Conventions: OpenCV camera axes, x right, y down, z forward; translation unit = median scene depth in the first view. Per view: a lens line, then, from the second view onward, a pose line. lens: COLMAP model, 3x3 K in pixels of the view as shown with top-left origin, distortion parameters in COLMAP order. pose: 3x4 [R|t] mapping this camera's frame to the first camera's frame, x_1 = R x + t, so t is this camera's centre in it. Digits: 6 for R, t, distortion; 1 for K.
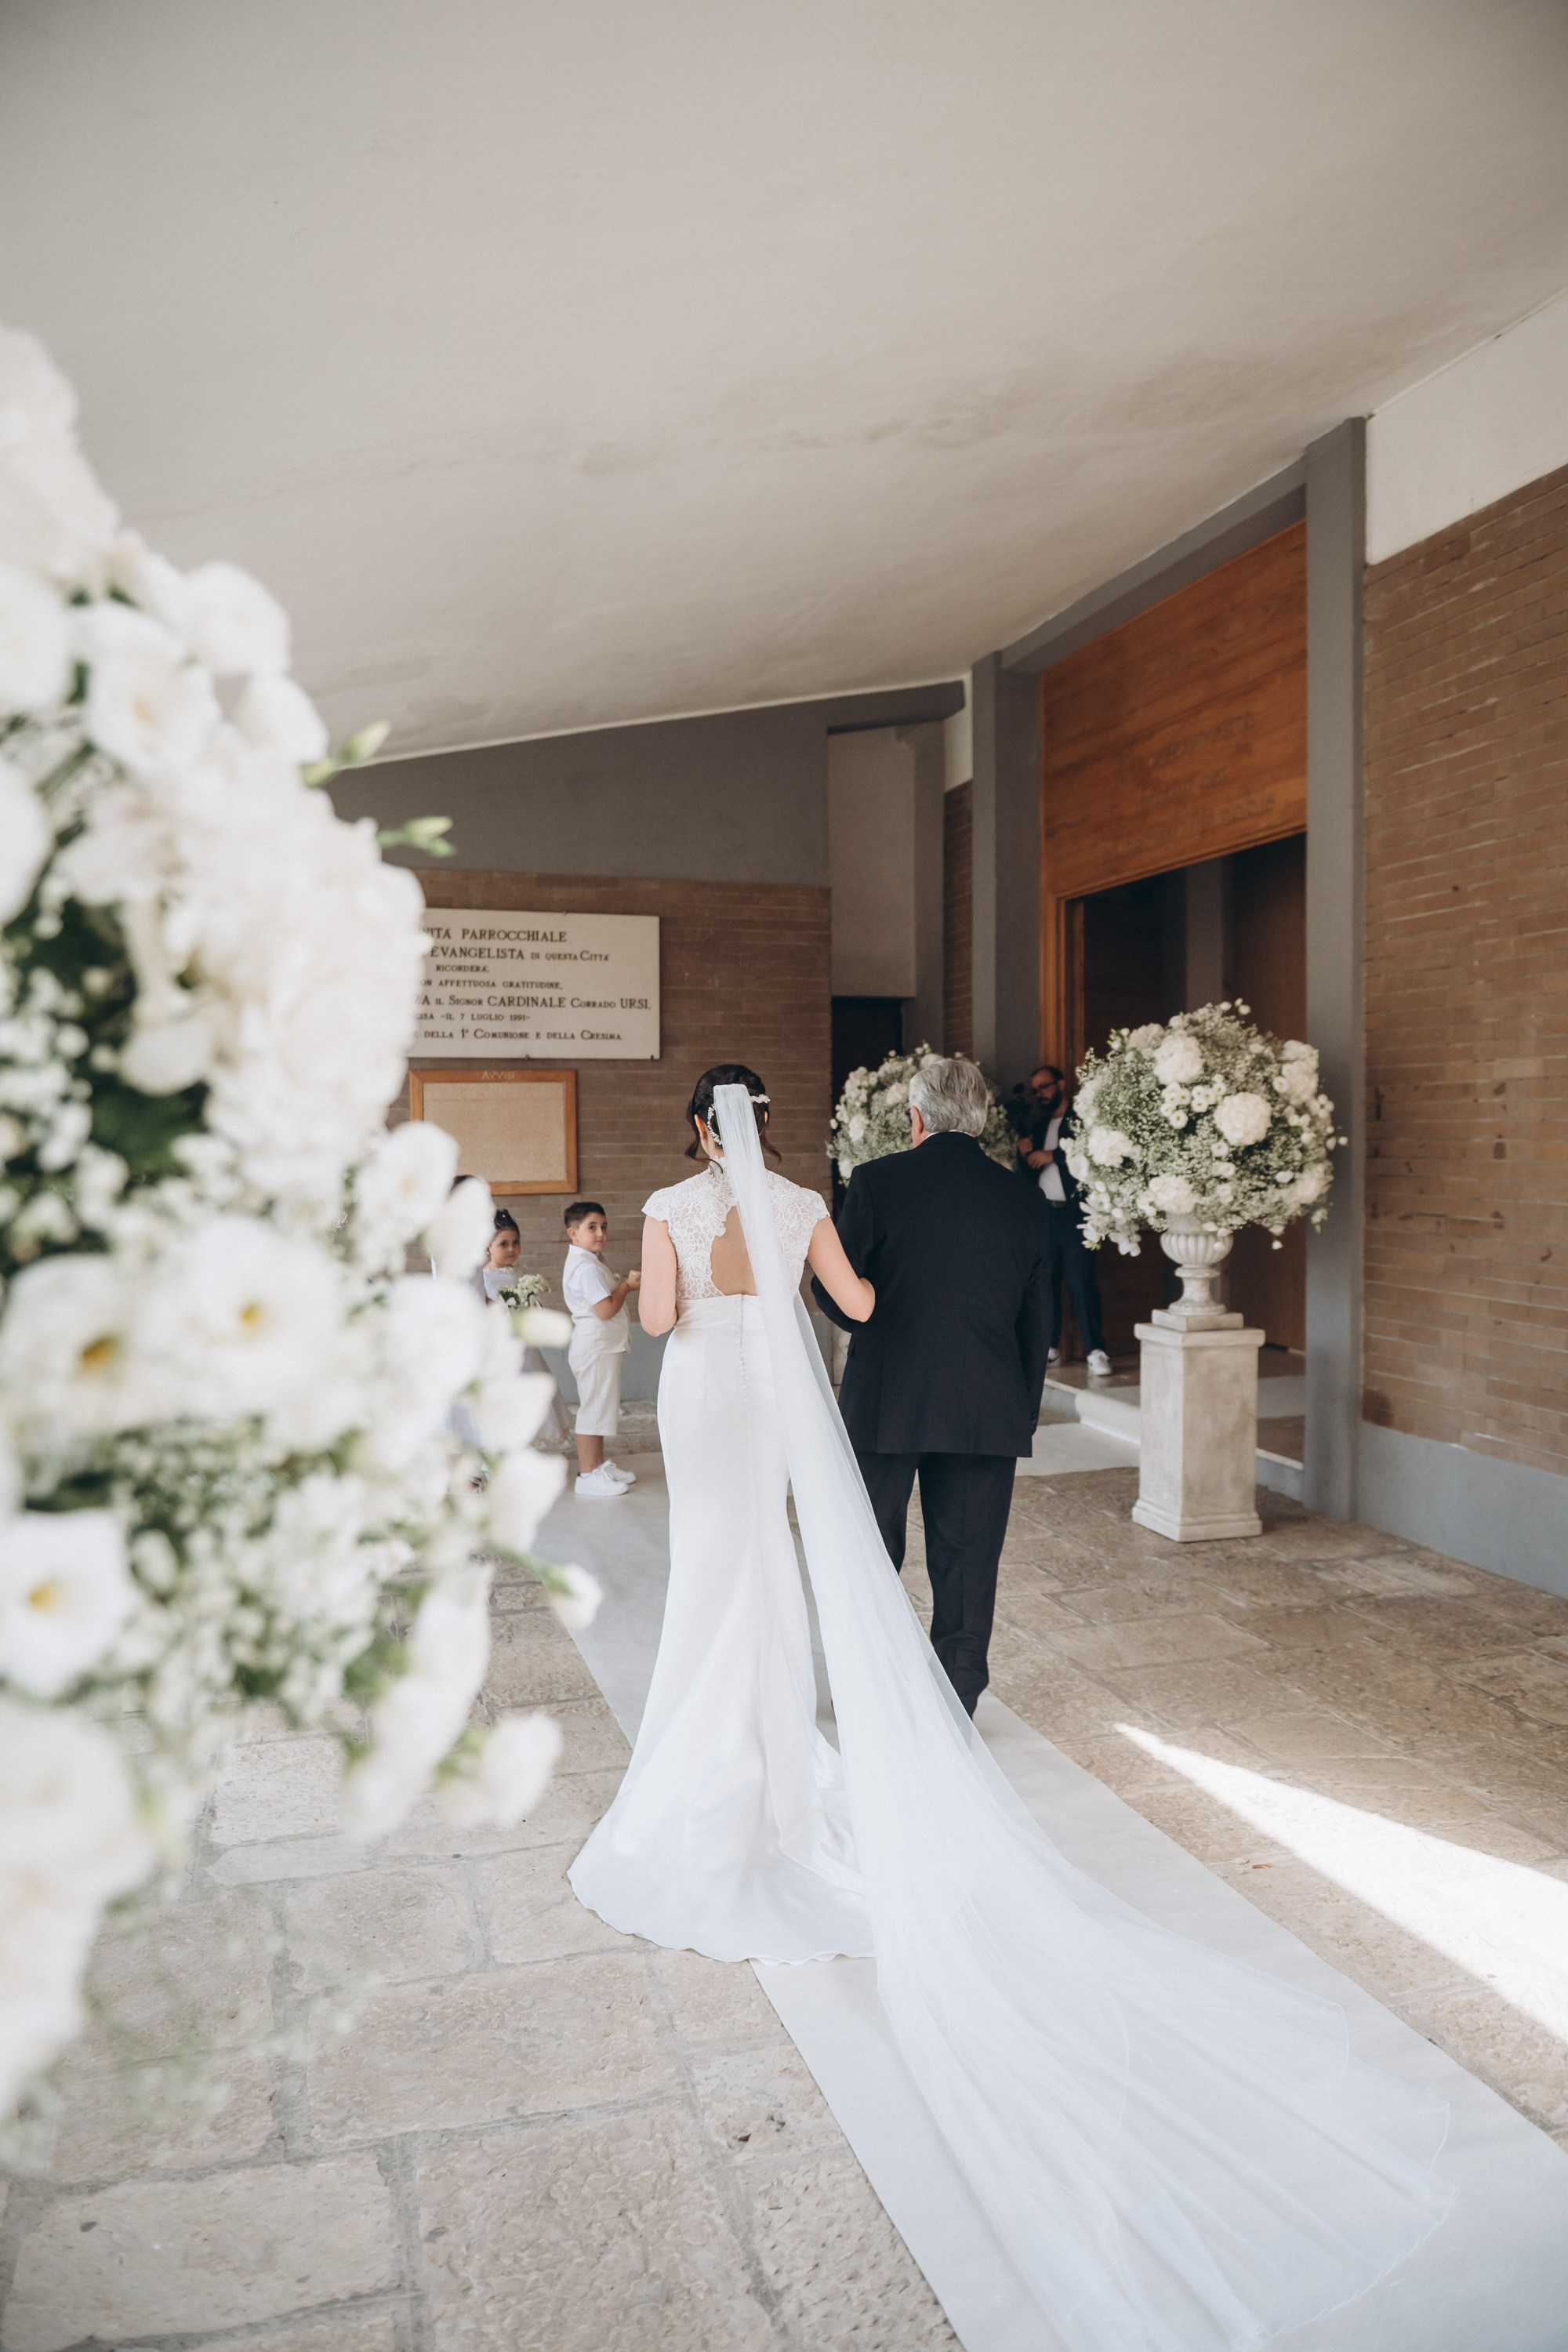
lens RADIAL K [[1654.3, 0, 784.0], [0, 1654.3, 1176.0], [0, 0, 1]] dist [-0.047173, -0.002041]
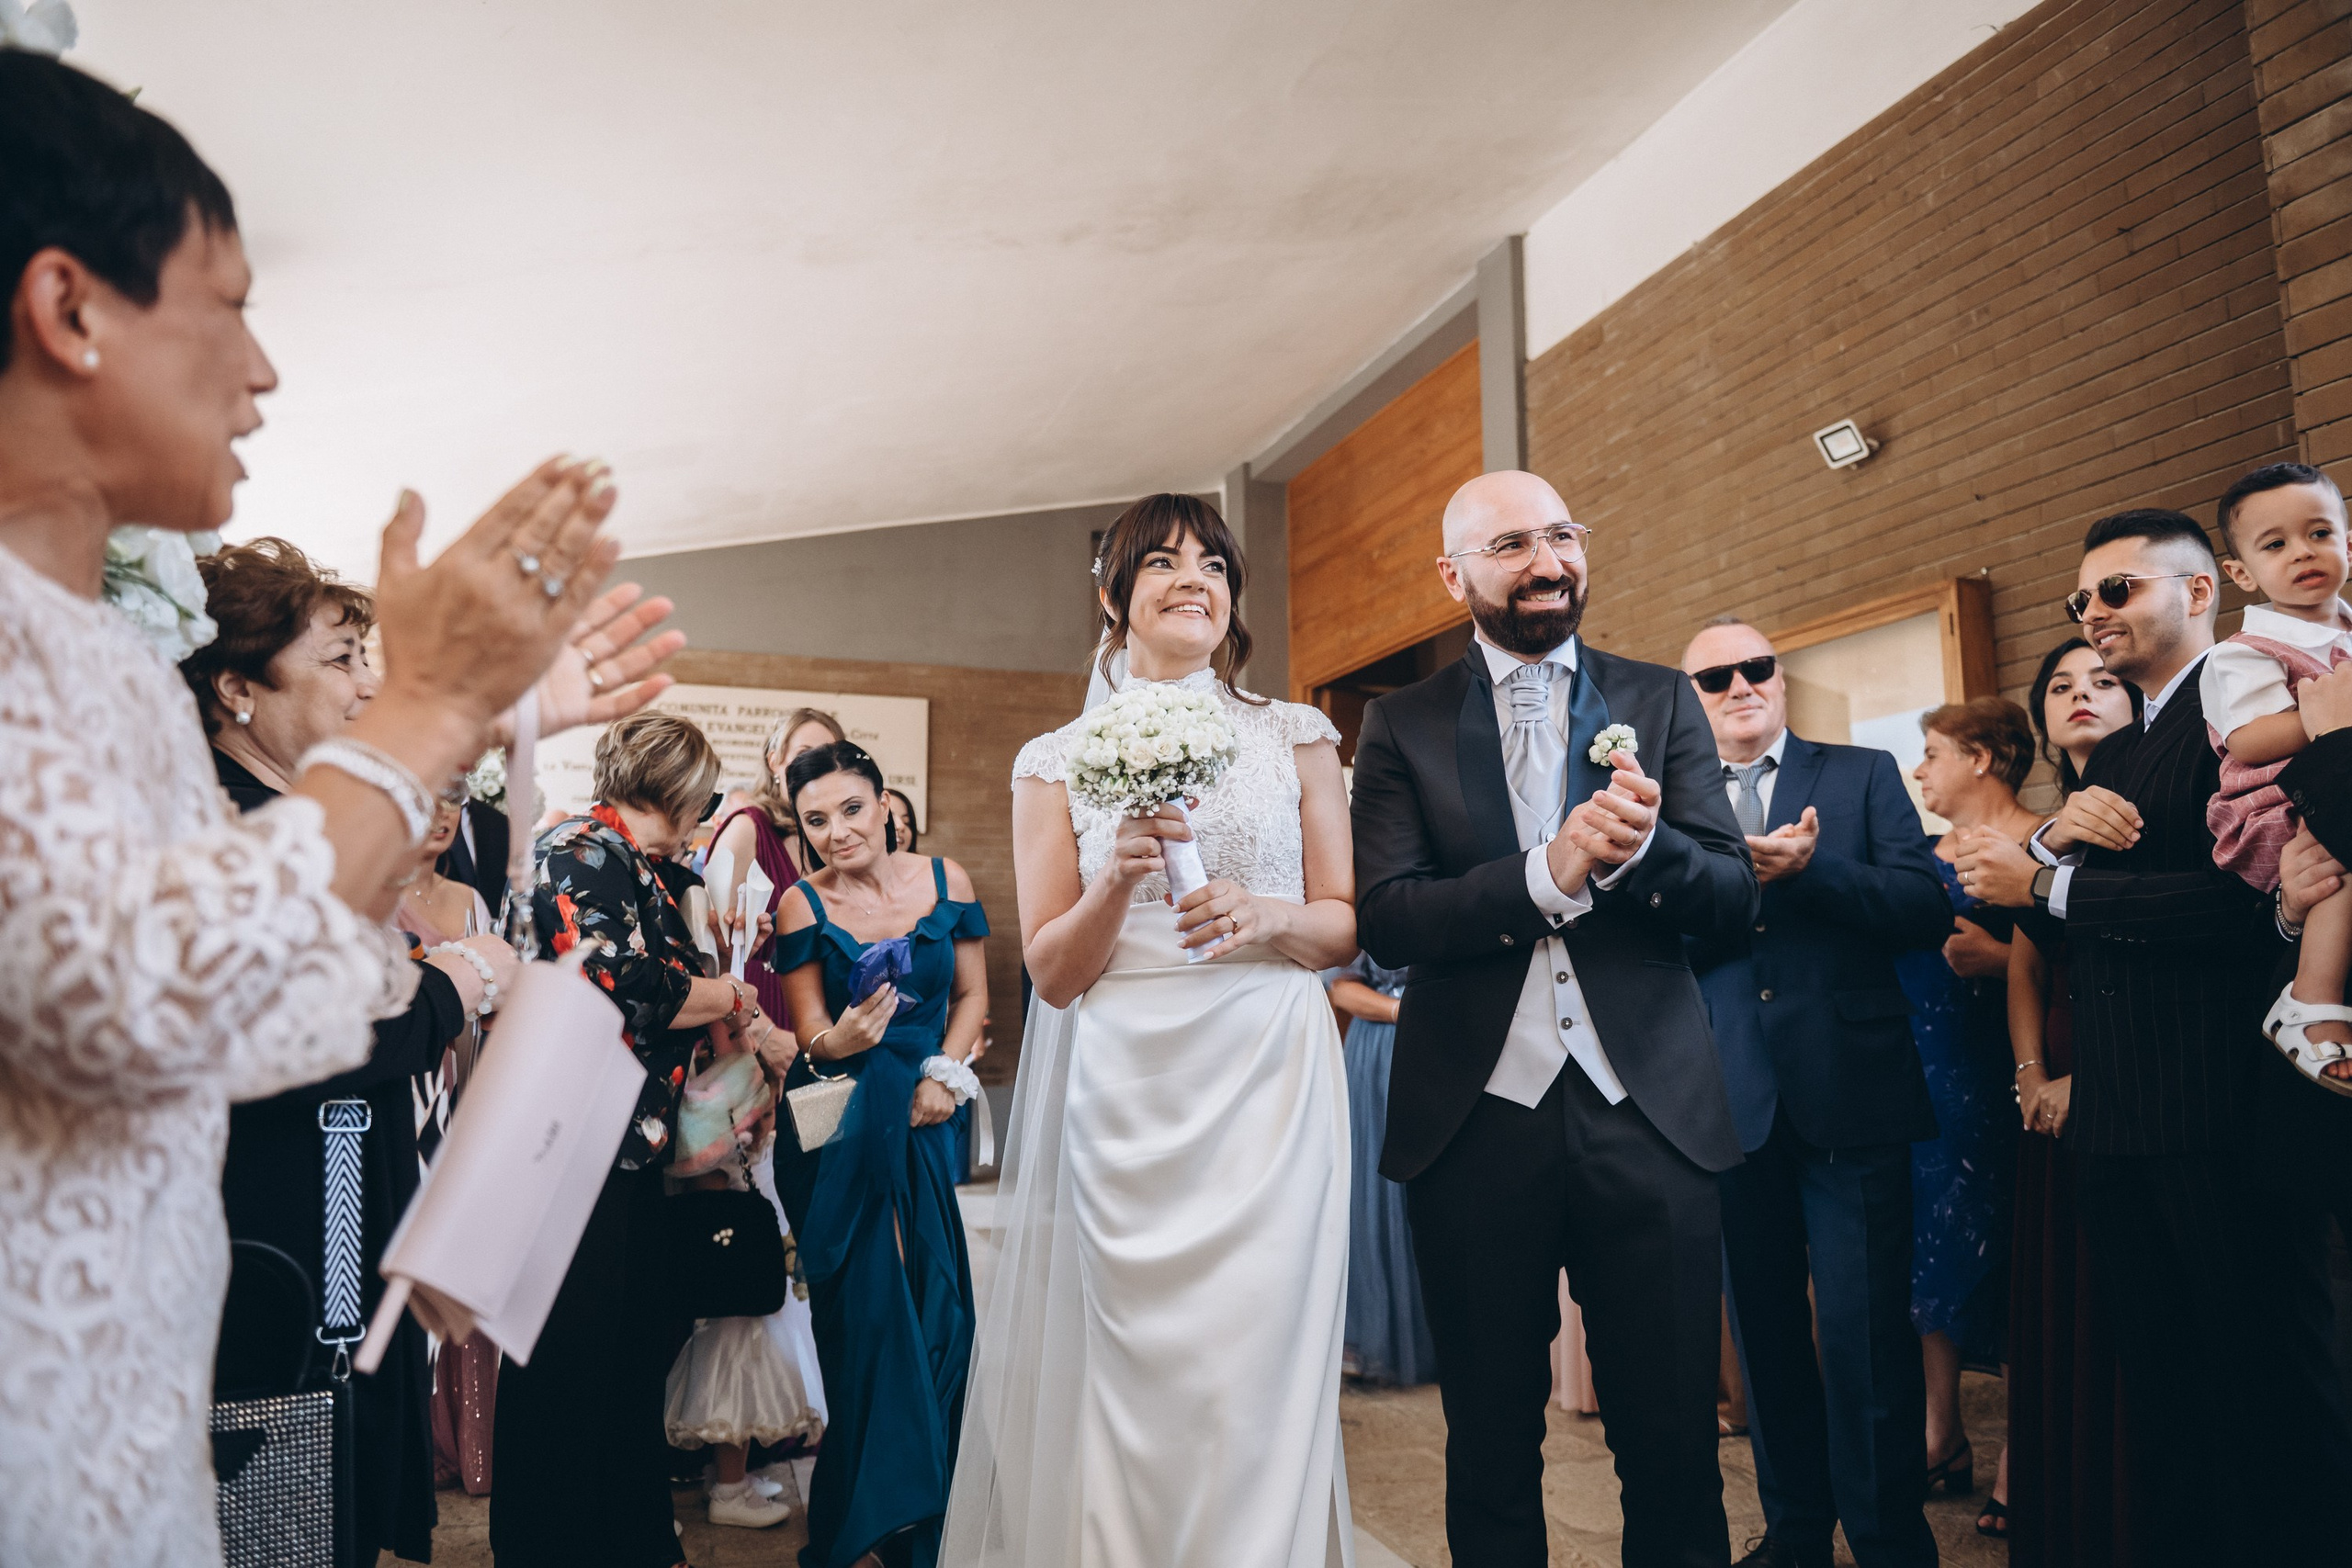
lens RADIAL K [[1654.2, 0, 1176.0], [0, 1654.2, 784.0], [0, 0, 1]] dist [-0.047173, -0.002041]
pose [[0.999894, 0.007529, 0.012428, 0.079185], [-0.005509, 0.987858, -0.155264, 0.067496], [-0.013446, 0.155179, 0.987795, -0.049389]]
